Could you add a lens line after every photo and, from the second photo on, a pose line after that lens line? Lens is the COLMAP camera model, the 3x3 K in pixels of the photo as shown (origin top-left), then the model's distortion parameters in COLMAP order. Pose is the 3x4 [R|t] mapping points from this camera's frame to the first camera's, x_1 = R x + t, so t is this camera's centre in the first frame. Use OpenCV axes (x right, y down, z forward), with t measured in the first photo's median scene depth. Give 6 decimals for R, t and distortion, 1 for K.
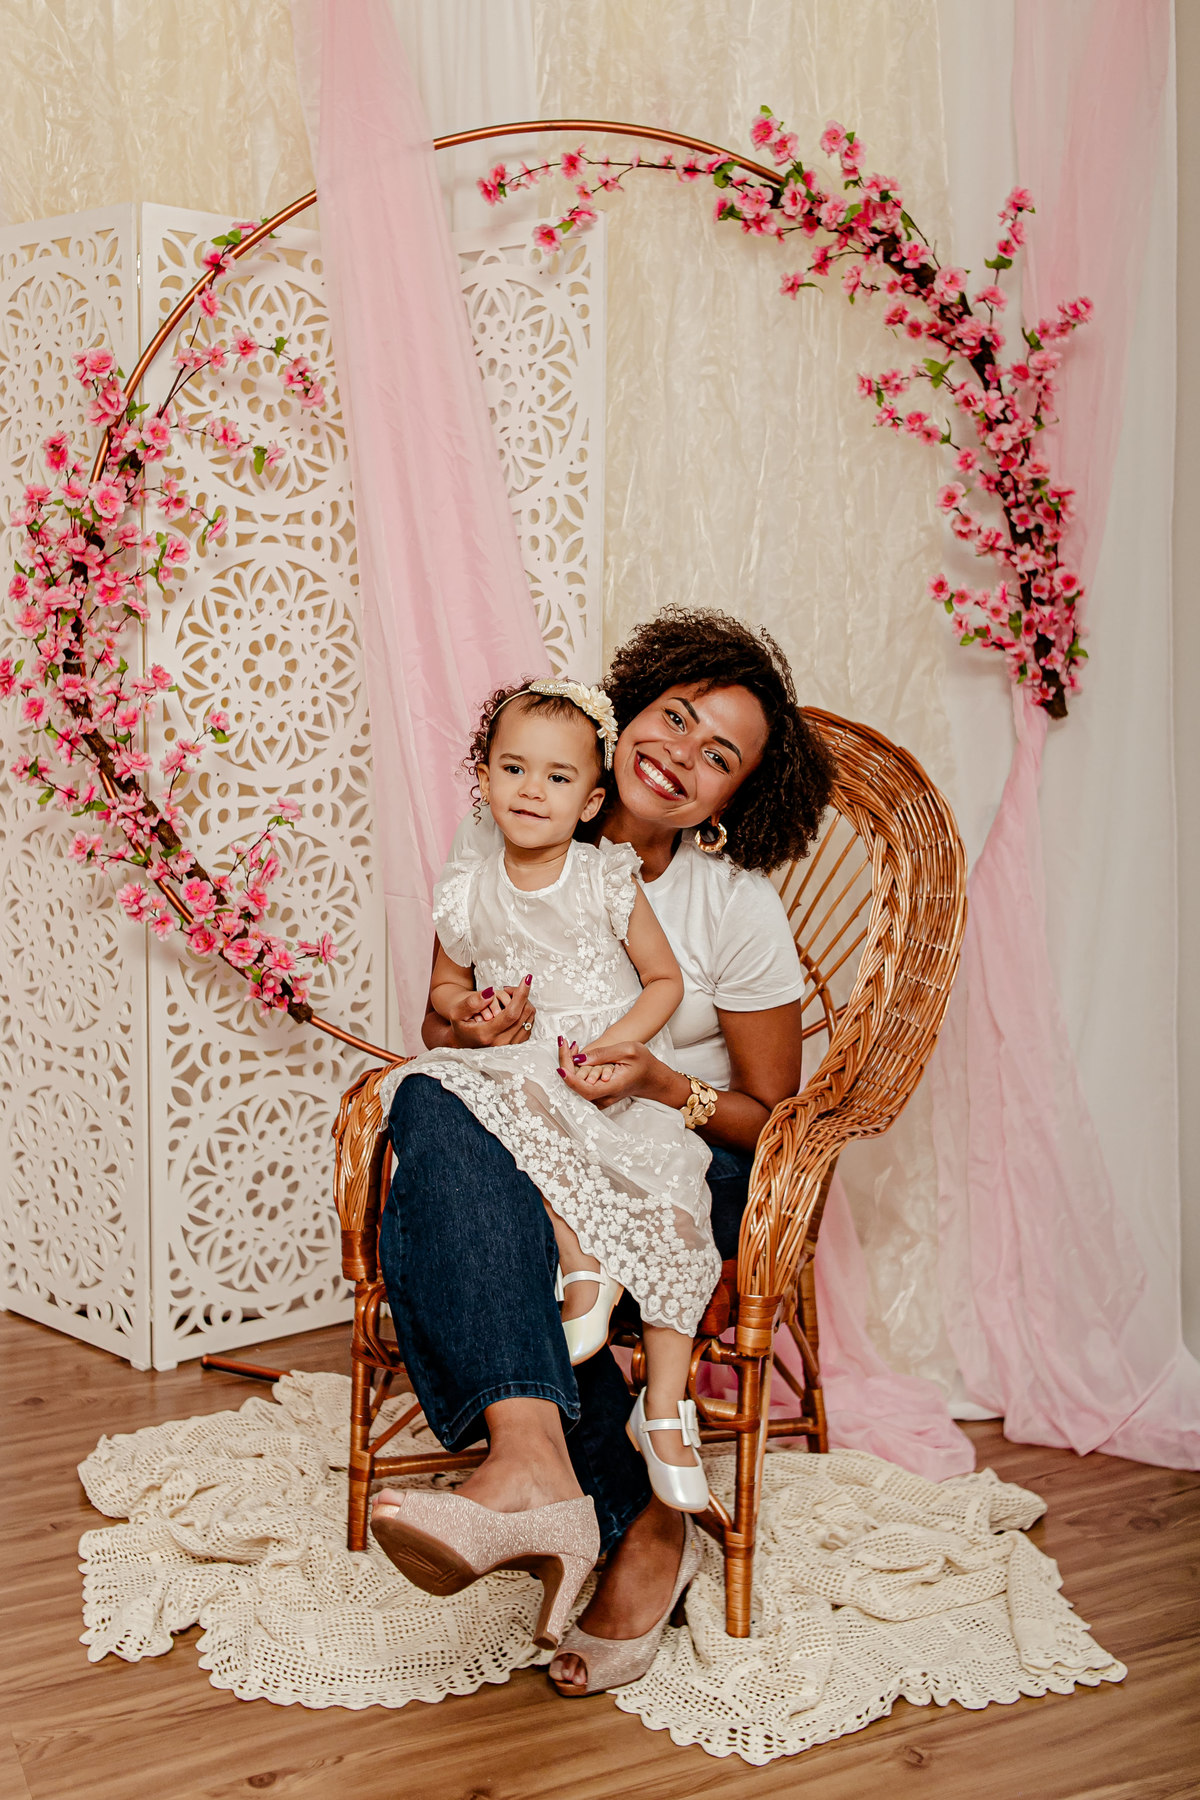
lens RADIAL K [[1910.9, 0, 554.9], [0, 1910.9, 862.3], [0, 0, 1]] dist [0.039176, 0.000000]
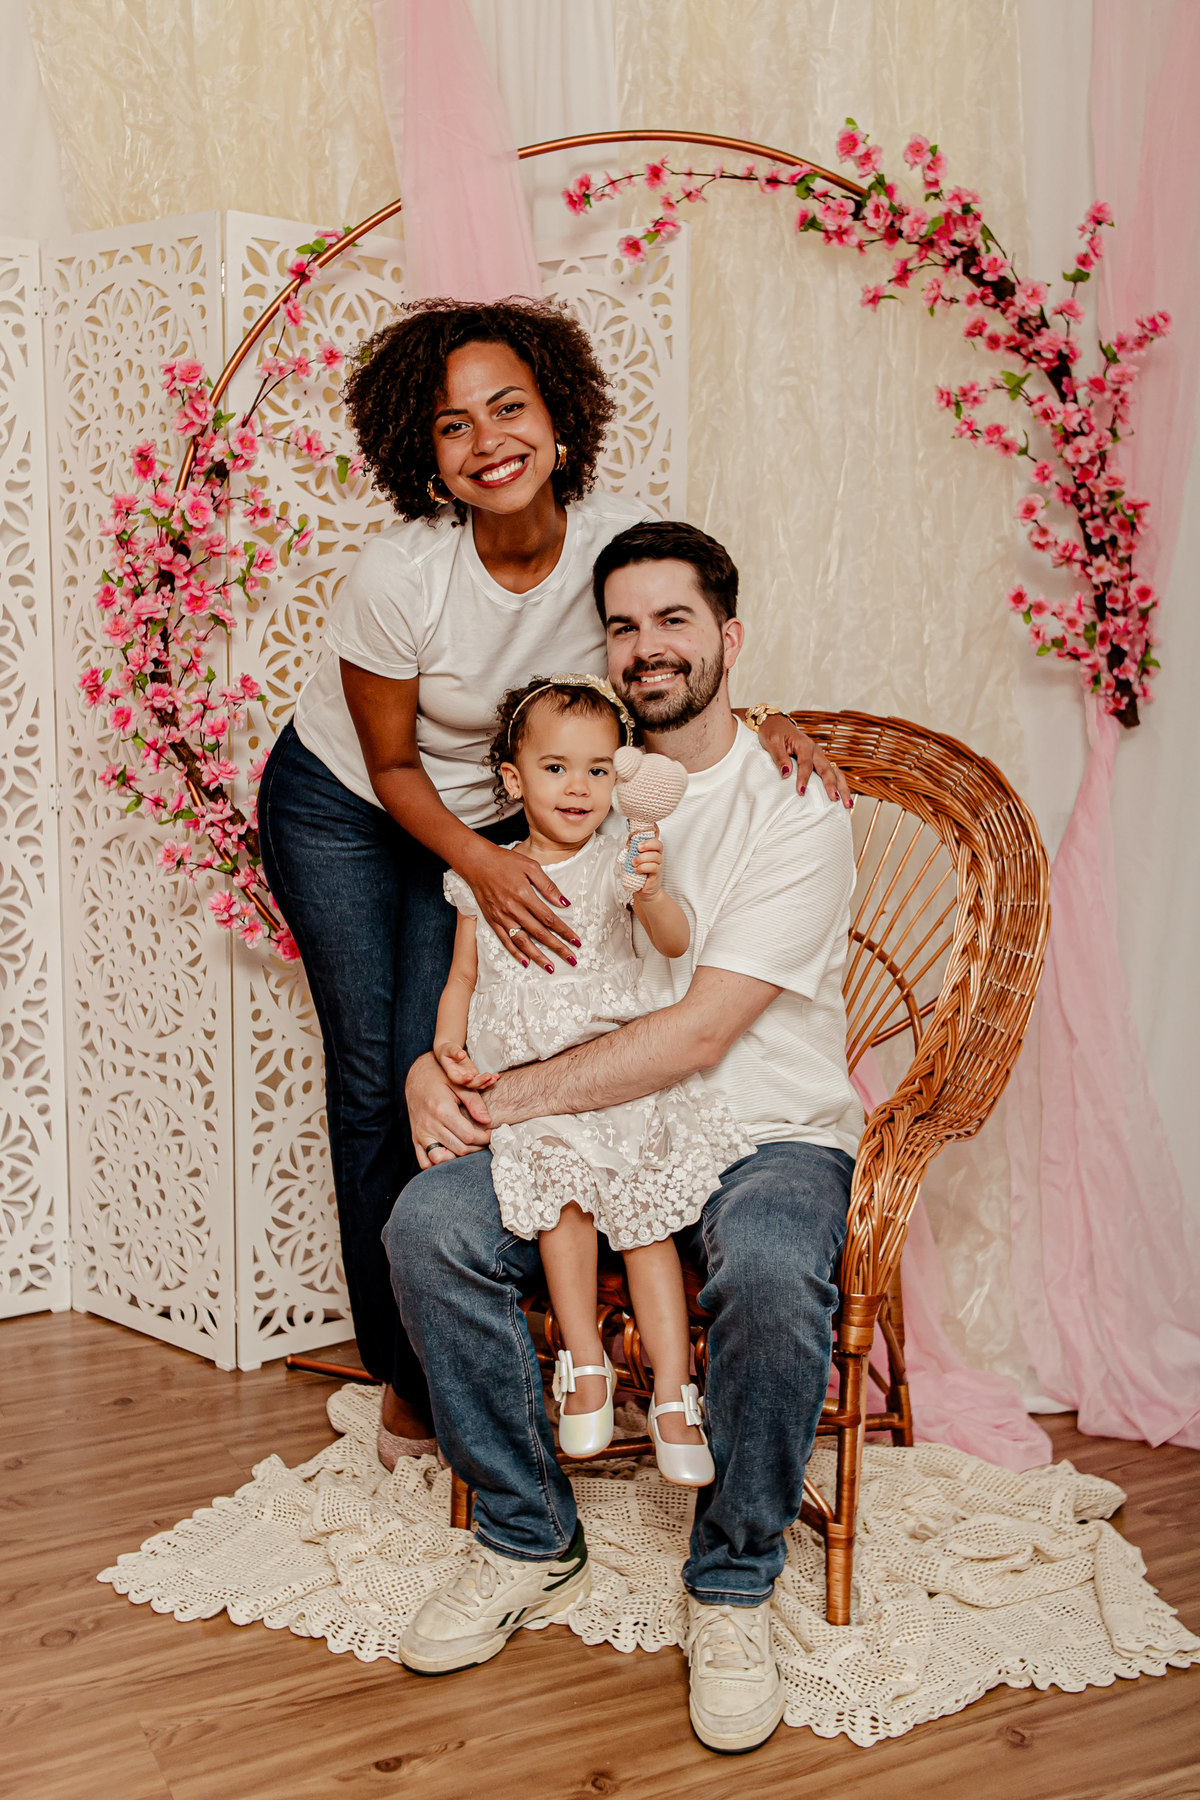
lens RADIAL K [[1910.9, 0, 598.6], [0, 1910.9, 905.9], [0, 0, 1]] dist [0.039176, 0.000000]
pose [[0.999729, -0.001344, 0.023233, -0.044023], [0.000816, 0.999742, 0.022696, -0.003834], [-0.023257, -0.022670, 0.999472, -0.012473]]
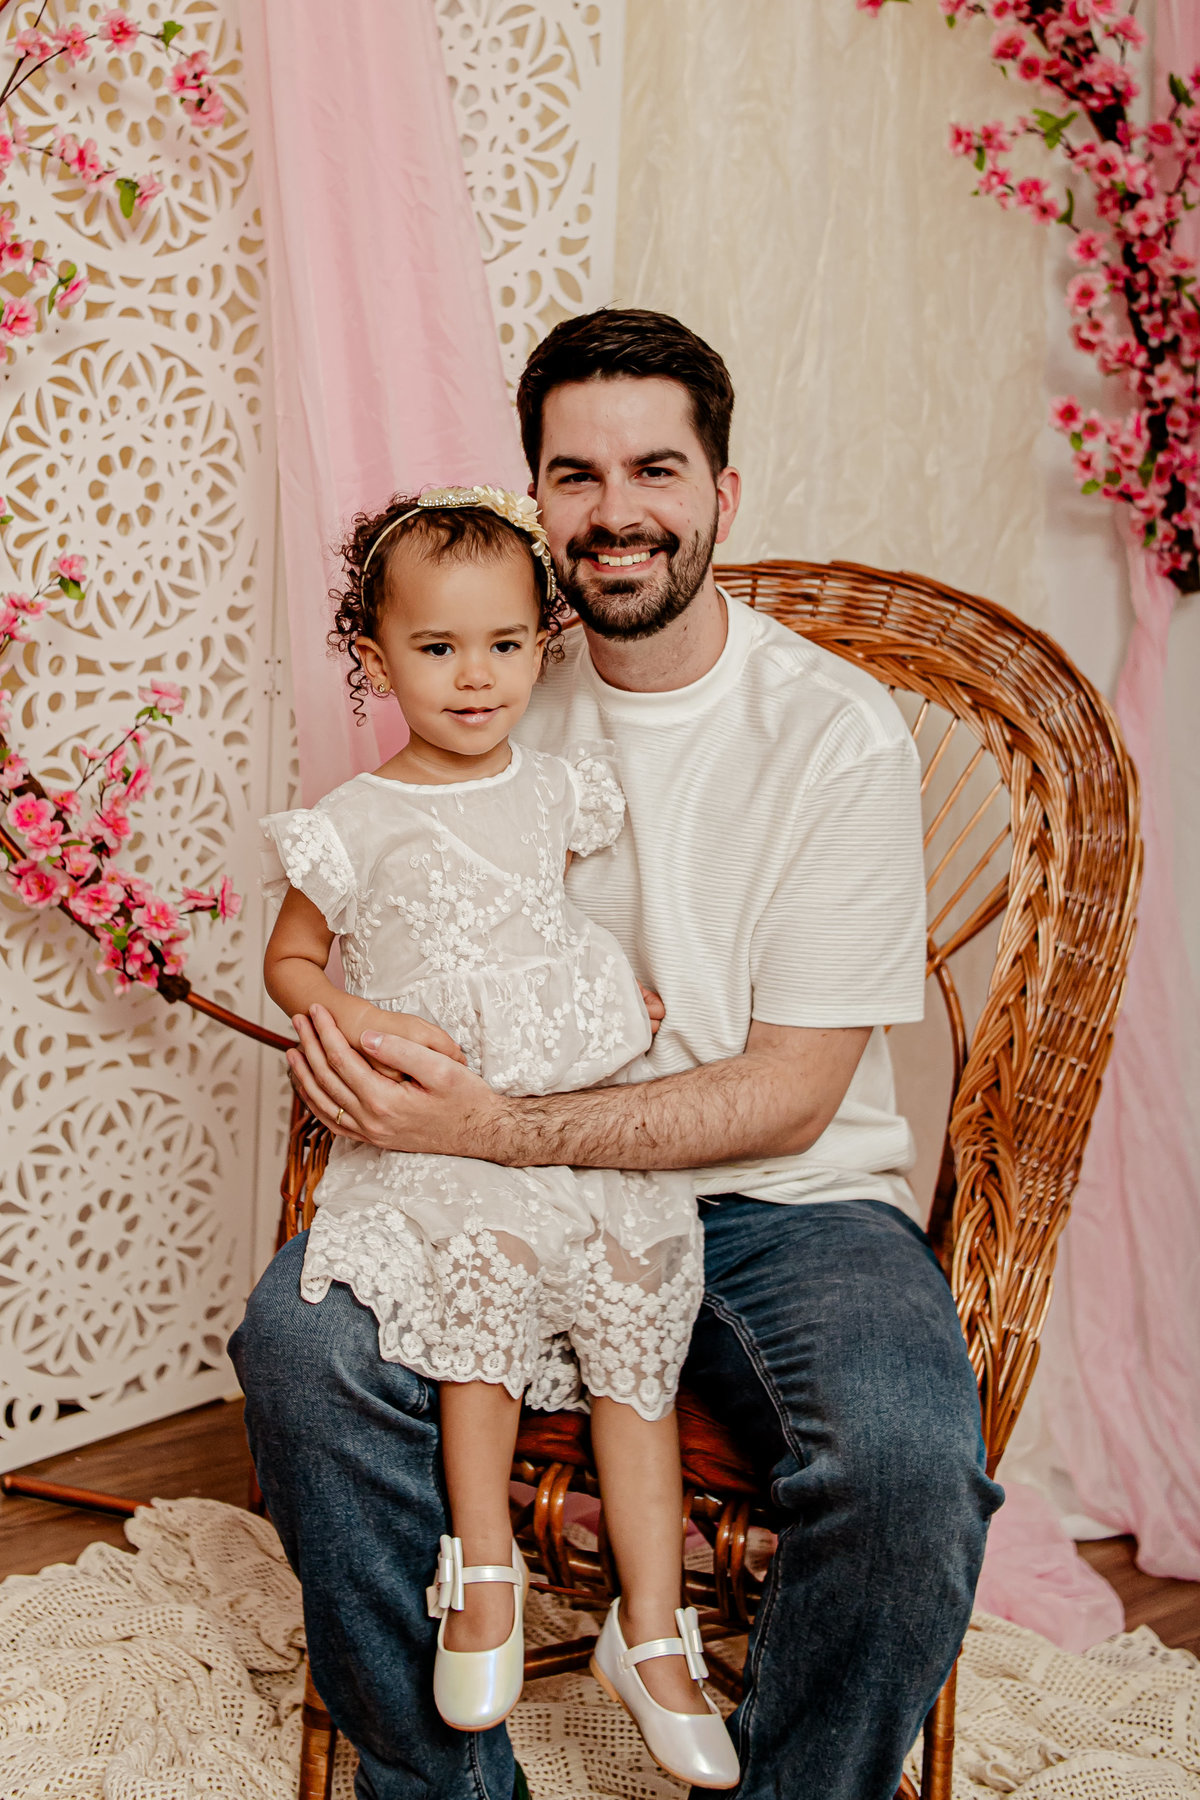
lens RADIAL K [[2079.0, 0, 511.3], [0, 2079.0, 691.4], [0, 0, 1]] dist [0.038015, 0.000000]
pose [[0.989081, 0.018289, 0.146236, -0.124634], [-0.016379, 0.999764, -0.014256, -0.020977], [-0.146462, 0.011705, 0.989147, 0.229213]]
